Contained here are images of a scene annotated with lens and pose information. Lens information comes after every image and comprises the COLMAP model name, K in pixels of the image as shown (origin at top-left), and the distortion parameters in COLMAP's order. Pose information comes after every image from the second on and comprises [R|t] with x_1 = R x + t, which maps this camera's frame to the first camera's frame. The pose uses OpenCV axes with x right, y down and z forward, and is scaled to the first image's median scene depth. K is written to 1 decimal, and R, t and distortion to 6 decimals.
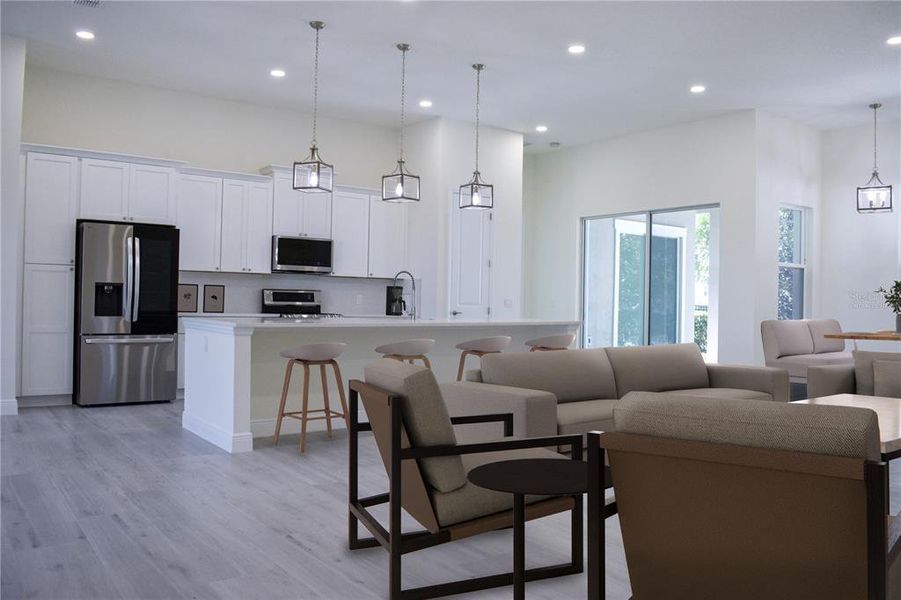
lens RADIAL K [[734.0, 0, 450.5], [0, 734.0, 300.0], [0, 0, 1]] dist [-0.066158, 0.002227]
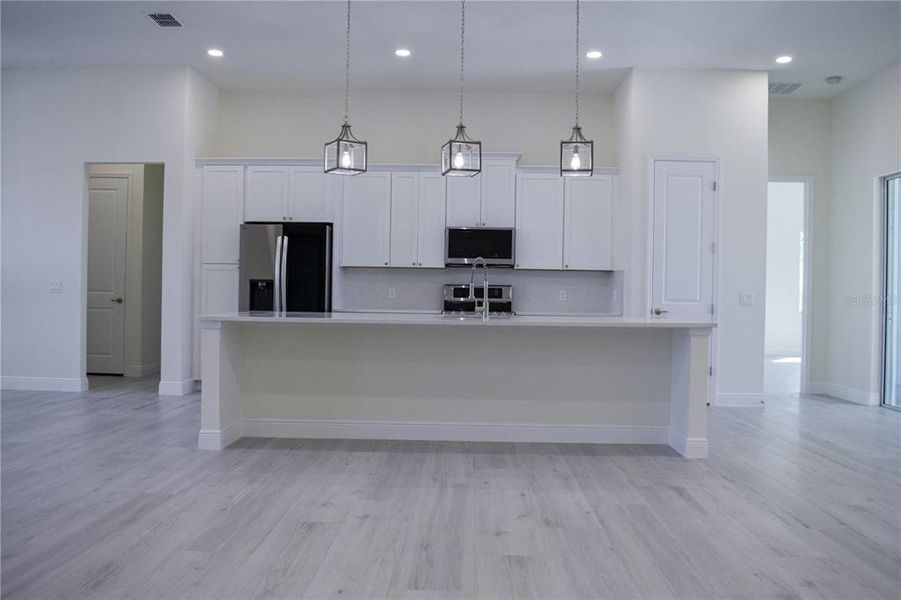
lens RADIAL K [[734.0, 0, 450.5], [0, 734.0, 300.0], [0, 0, 1]] dist [-0.066158, 0.002227]
pose [[0.791049, -0.001018, -0.611752, 0.350913], [-0.000377, 0.999998, -0.002152, 0.007649], [0.611752, 0.001933, 0.791047, 0.268699]]
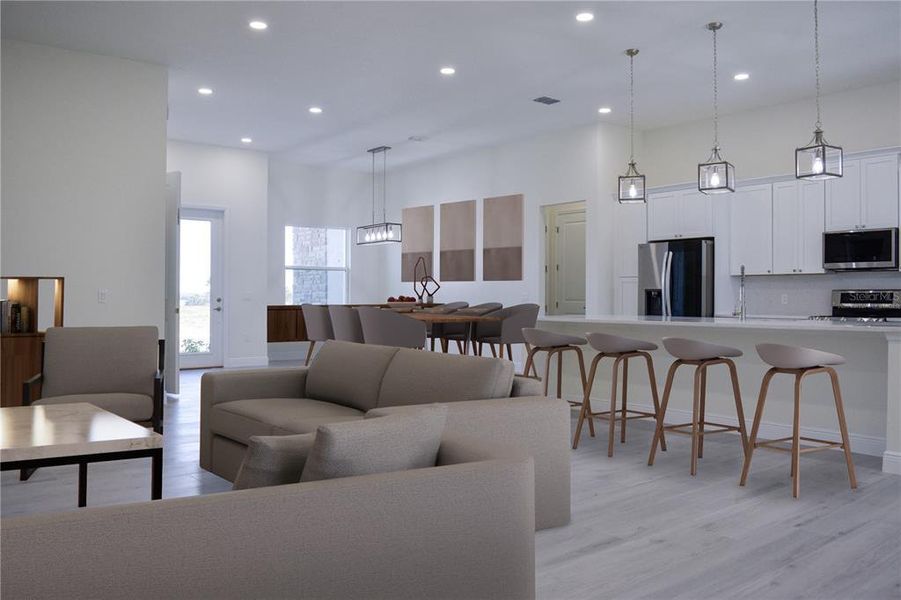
lens RADIAL K [[734.0, 0, 450.5], [0, 734.0, 300.0], [0, 0, 1]] dist [-0.066158, 0.002227]
pose [[0.029917, -0.015210, -0.999437, 0.685626], [-0.000863, 0.999883, -0.015243, 0.012994], [0.999552, 0.001319, 0.029900, 0.514696]]
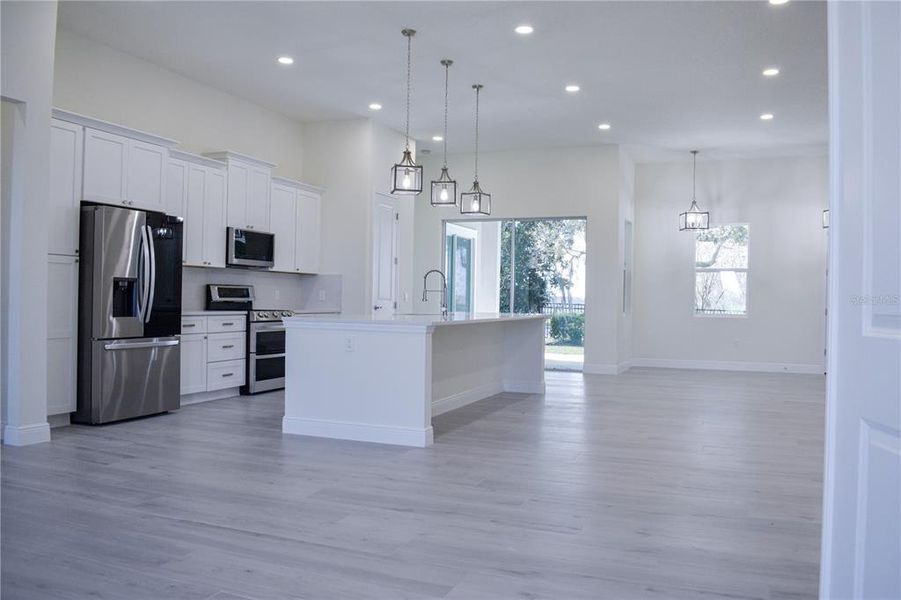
lens RADIAL K [[734.0, 0, 450.5], [0, 734.0, 300.0], [0, 0, 1]] dist [-0.066158, 0.002227]
pose [[0.855246, -0.004376, 0.518204, -0.500599], [-0.003659, 0.999888, 0.014484, -0.009824], [-0.518210, -0.014283, 0.855134, 0.058147]]
